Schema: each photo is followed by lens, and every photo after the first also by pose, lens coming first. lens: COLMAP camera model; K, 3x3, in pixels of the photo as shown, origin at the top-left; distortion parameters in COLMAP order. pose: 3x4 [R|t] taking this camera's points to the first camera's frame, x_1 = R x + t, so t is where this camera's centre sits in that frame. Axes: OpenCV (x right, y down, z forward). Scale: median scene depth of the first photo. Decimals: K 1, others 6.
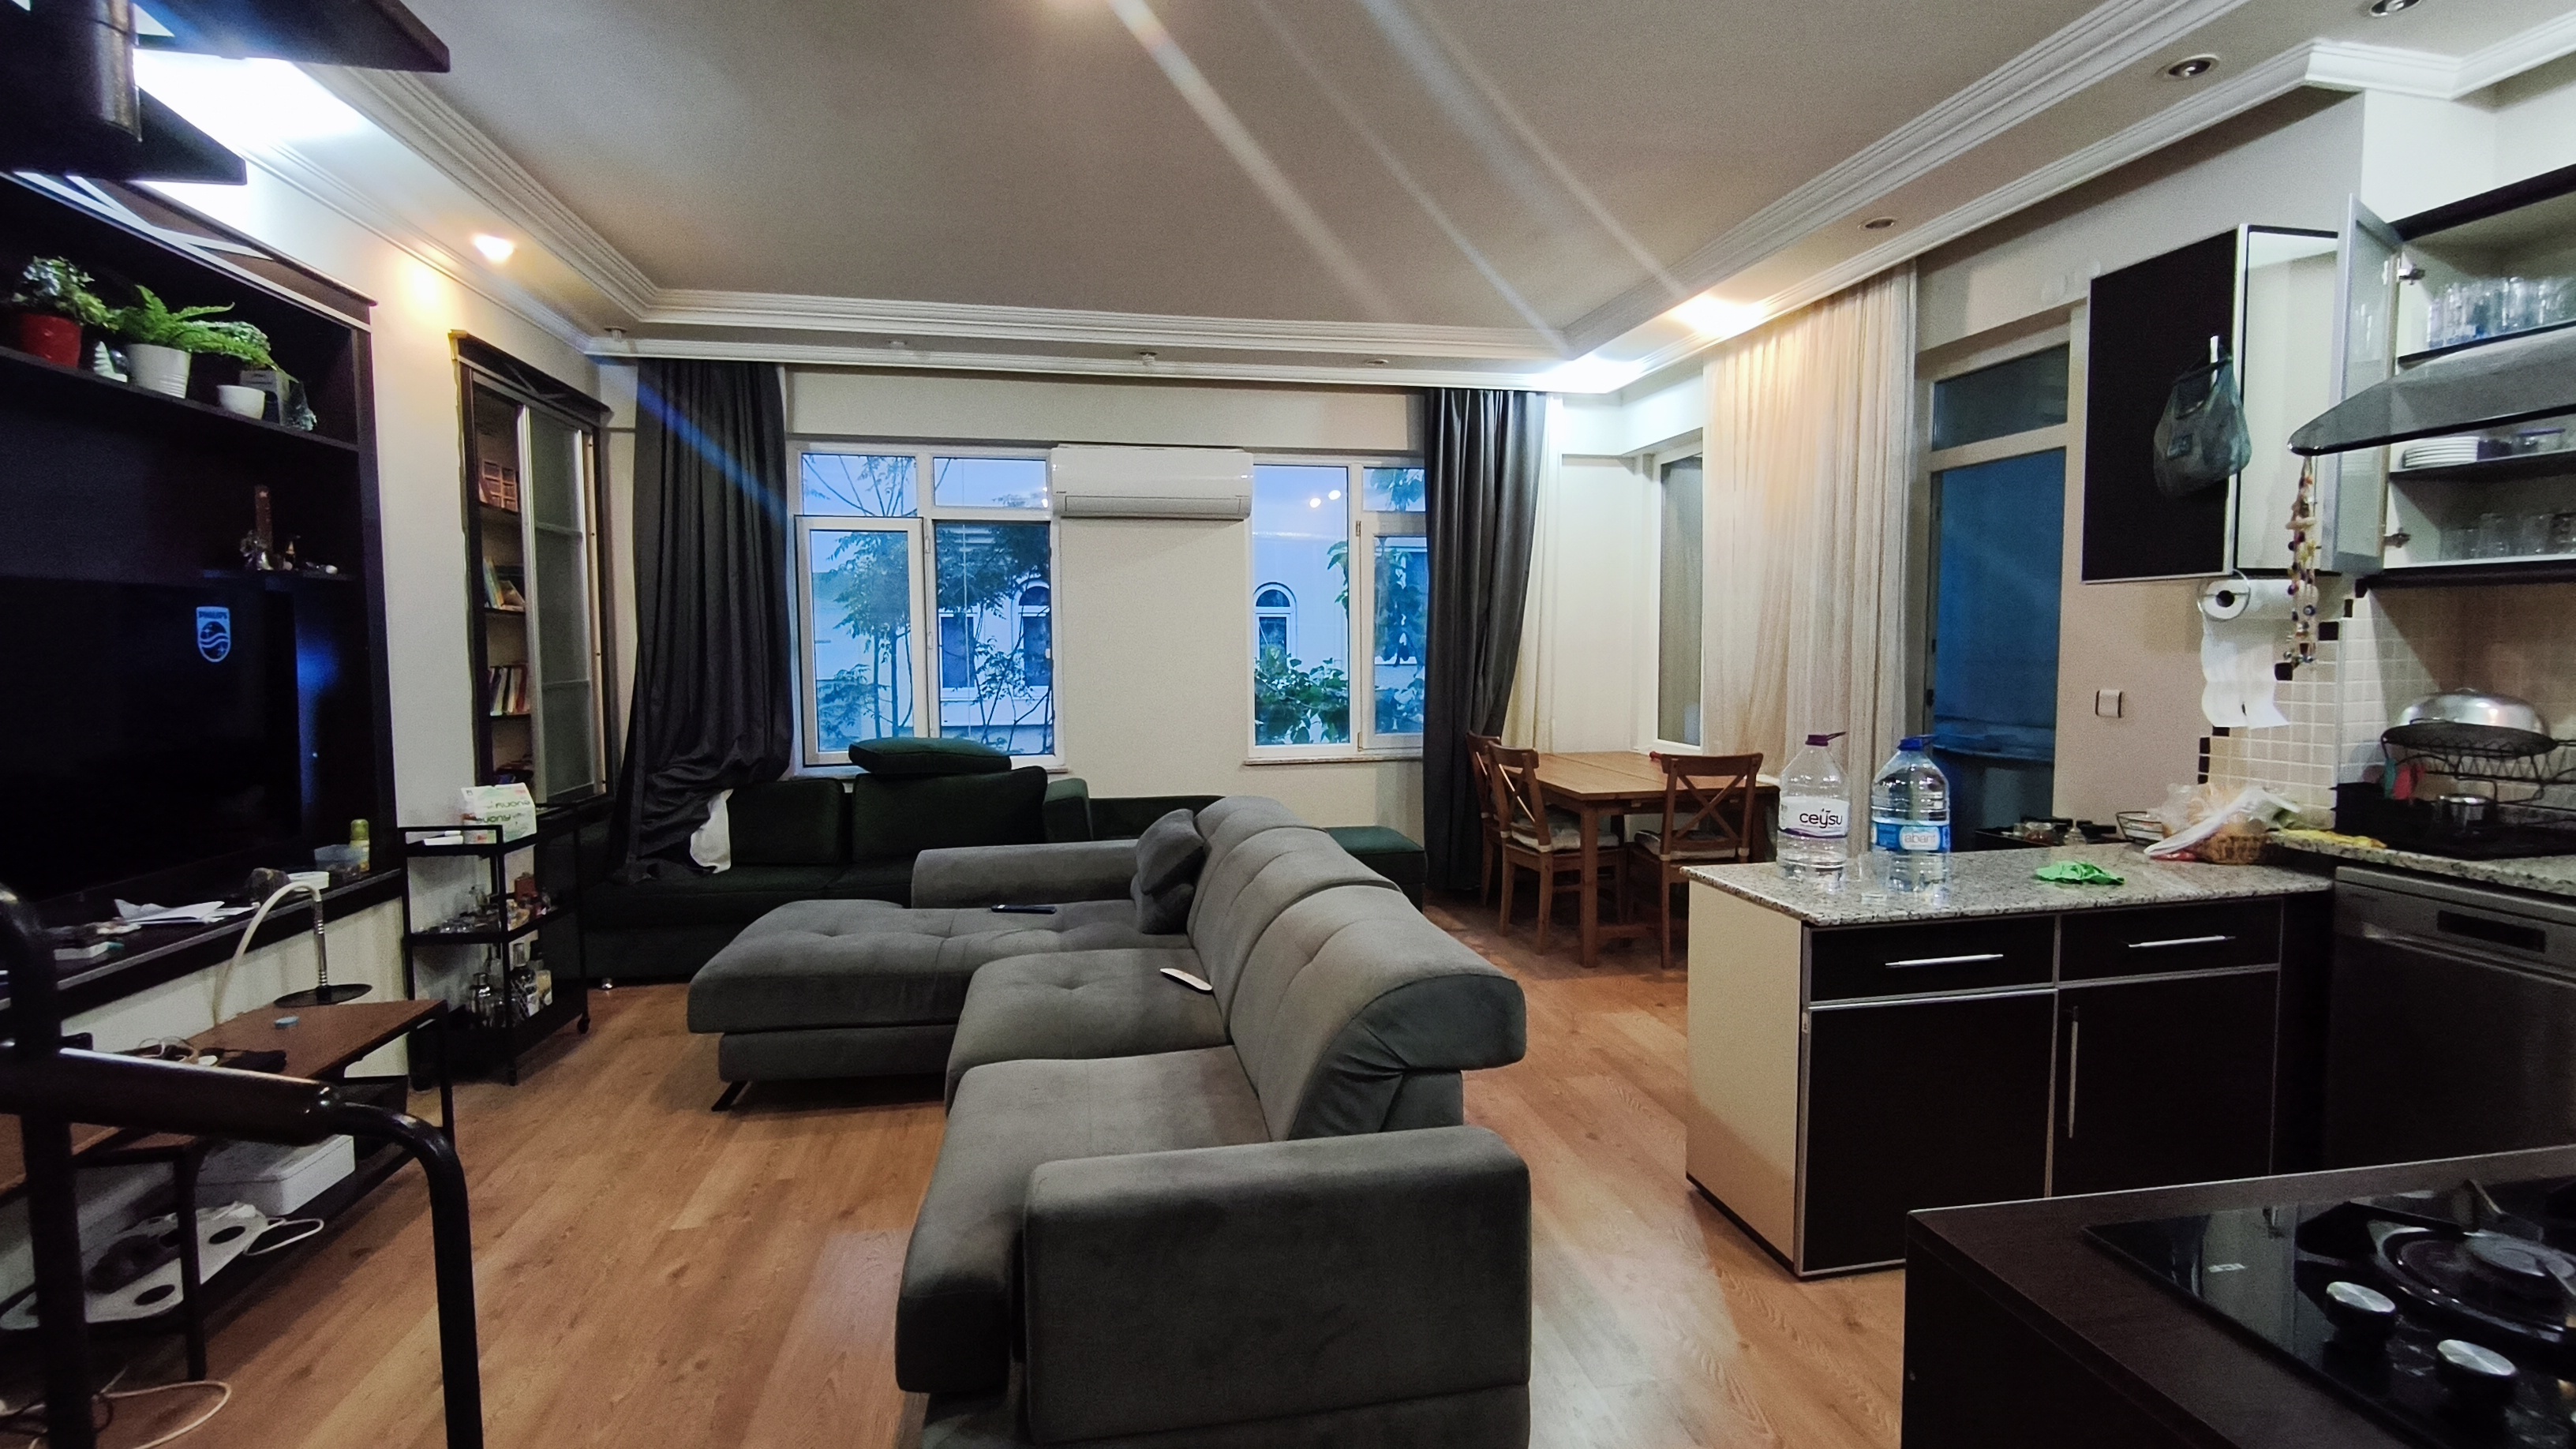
lens RADIAL K [[1114.3, 0, 1288.0], [0, 1114.3, 724.5], [0, 0, 1]] dist [-0.000229, -0.000003]
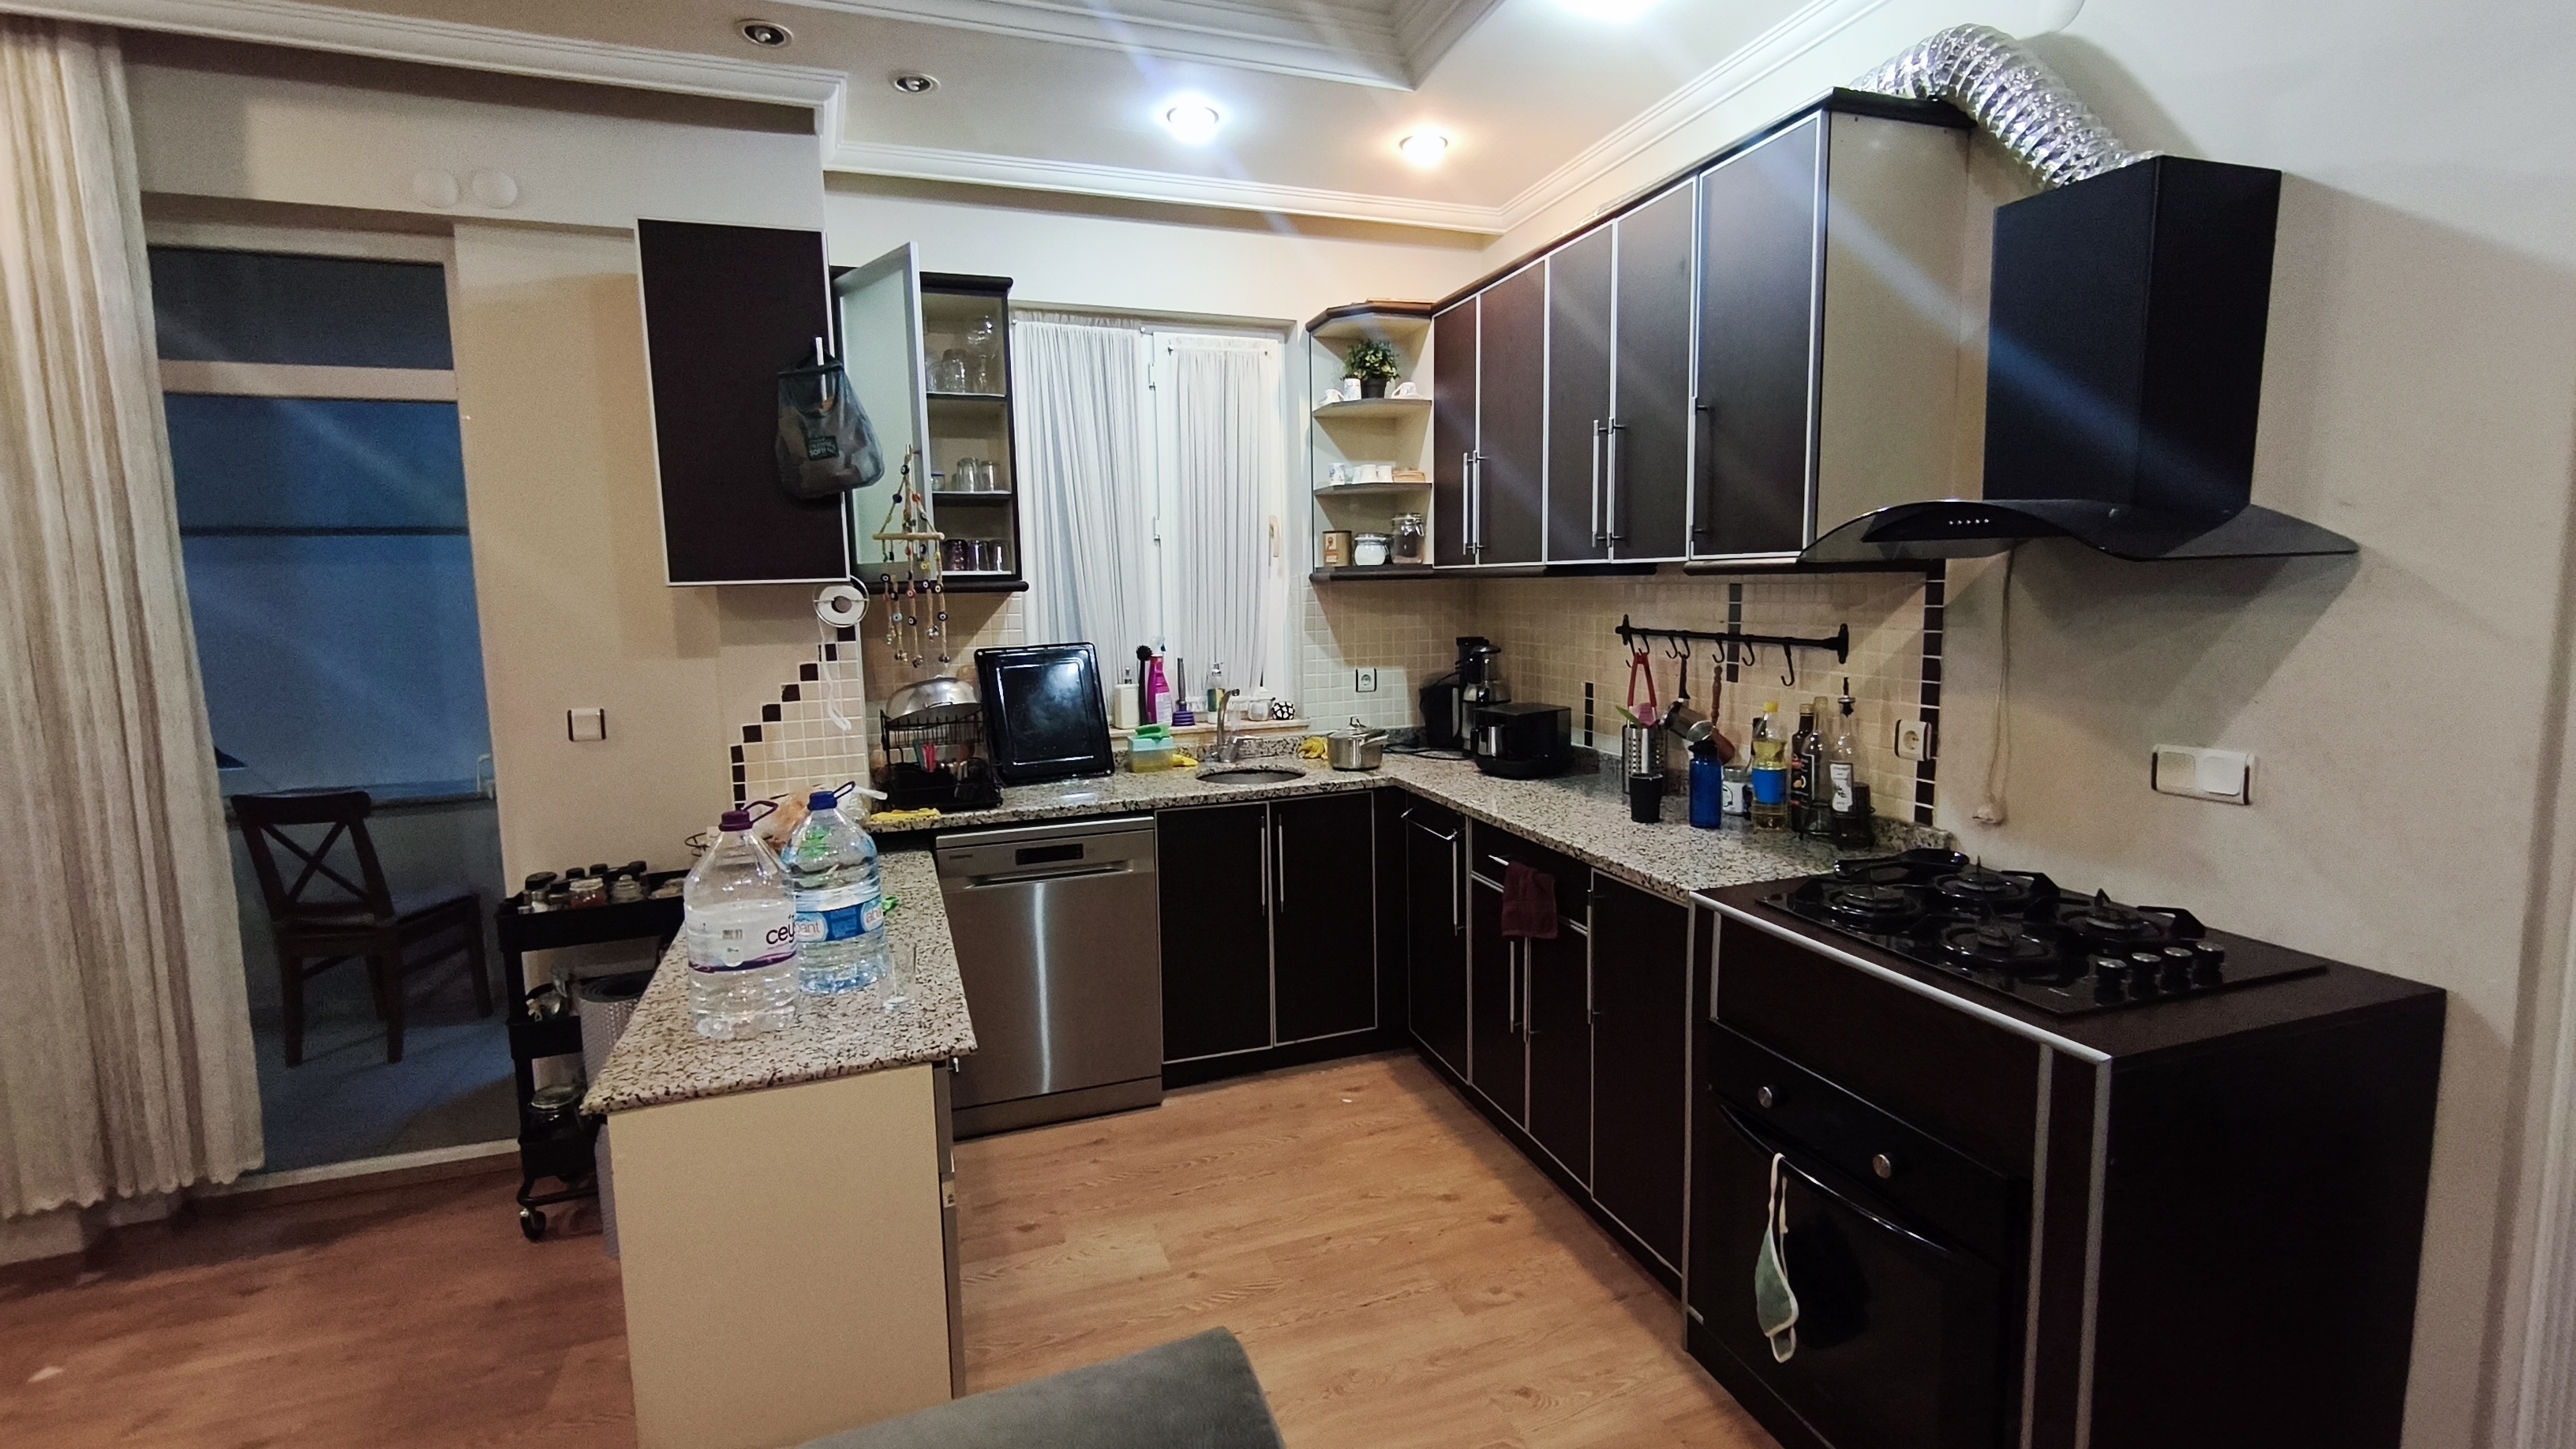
lens RADIAL K [[1132.2, 0, 1282.6], [0, 1132.2, 710.0], [0, 0, 1]] dist [-0.002561, -0.000264]
pose [[-0.145431, -0.101030, 0.984197, -0.156420], [0.098578, 0.988343, 0.116022, -0.065051], [-0.984445, 0.113894, -0.133776, 0.498375]]
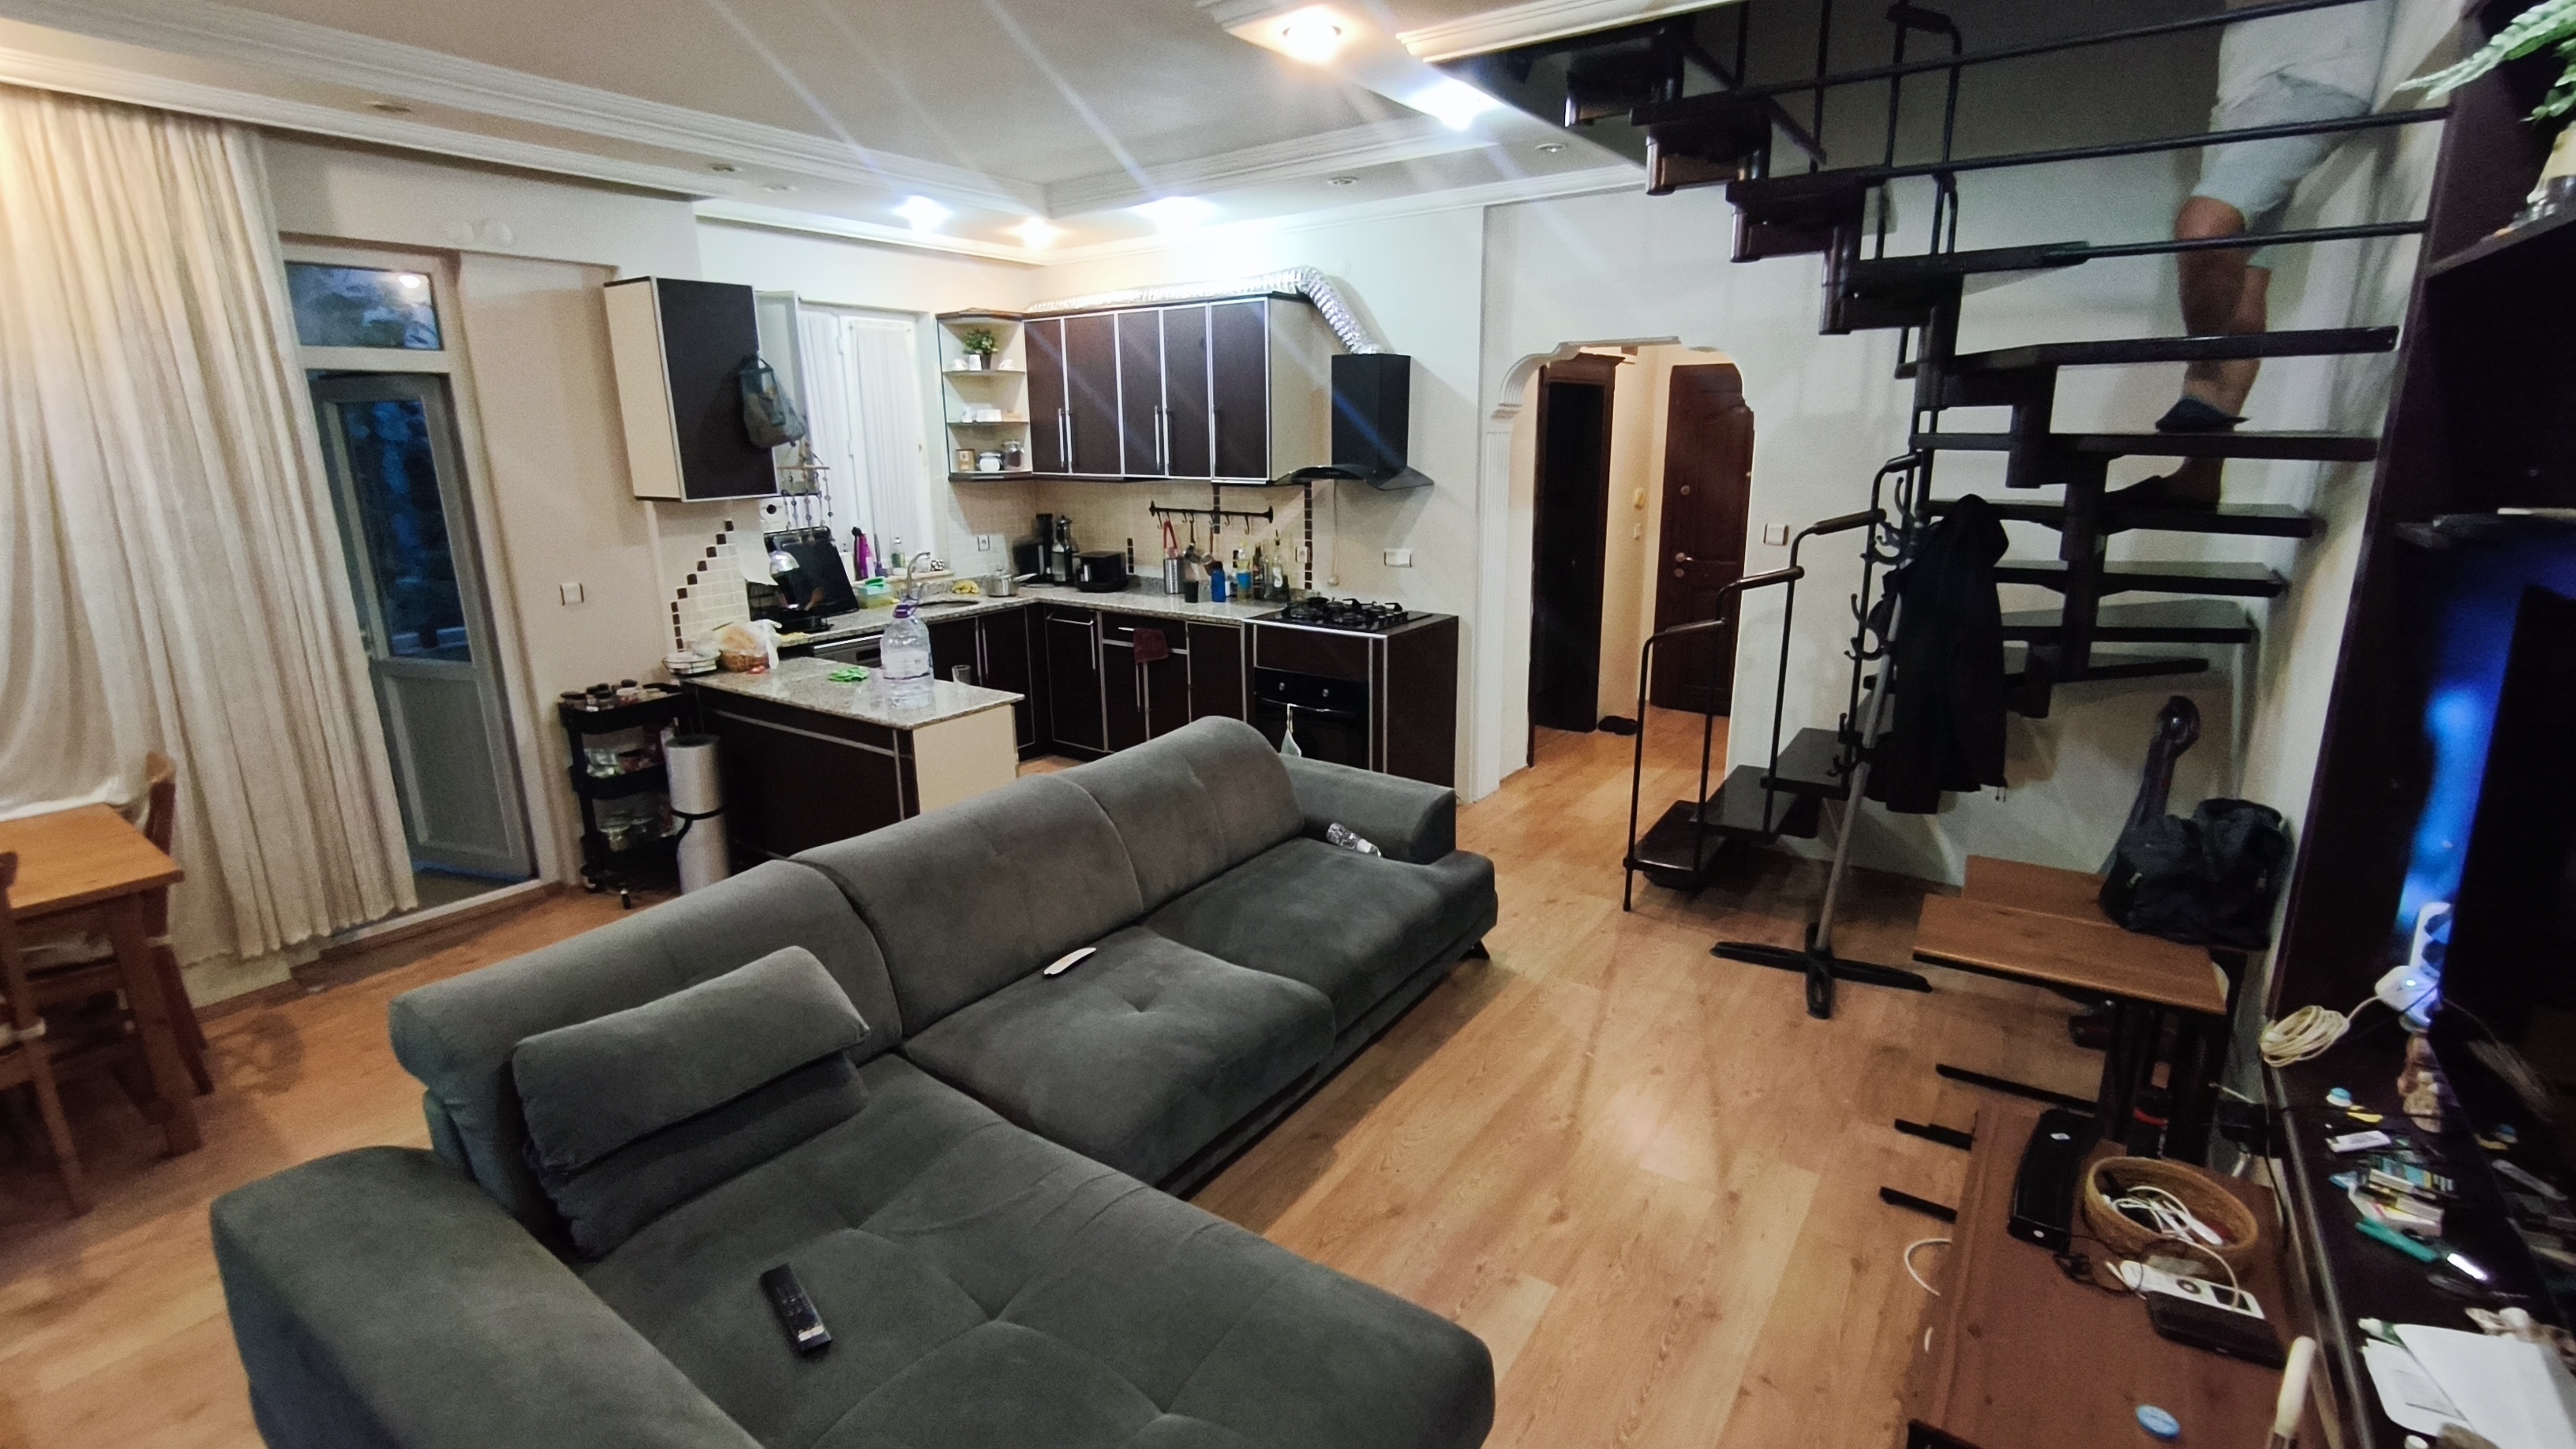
lens RADIAL K [[1132.2, 0, 1282.6], [0, 1132.2, 710.0], [0, 0, 1]] dist [-0.002561, -0.000264]
pose [[-0.689734, -0.160784, 0.705985, -0.652613], [0.072480, 0.954804, 0.288263, -0.176344], [-0.720426, 0.249994, -0.646907, 1.095249]]
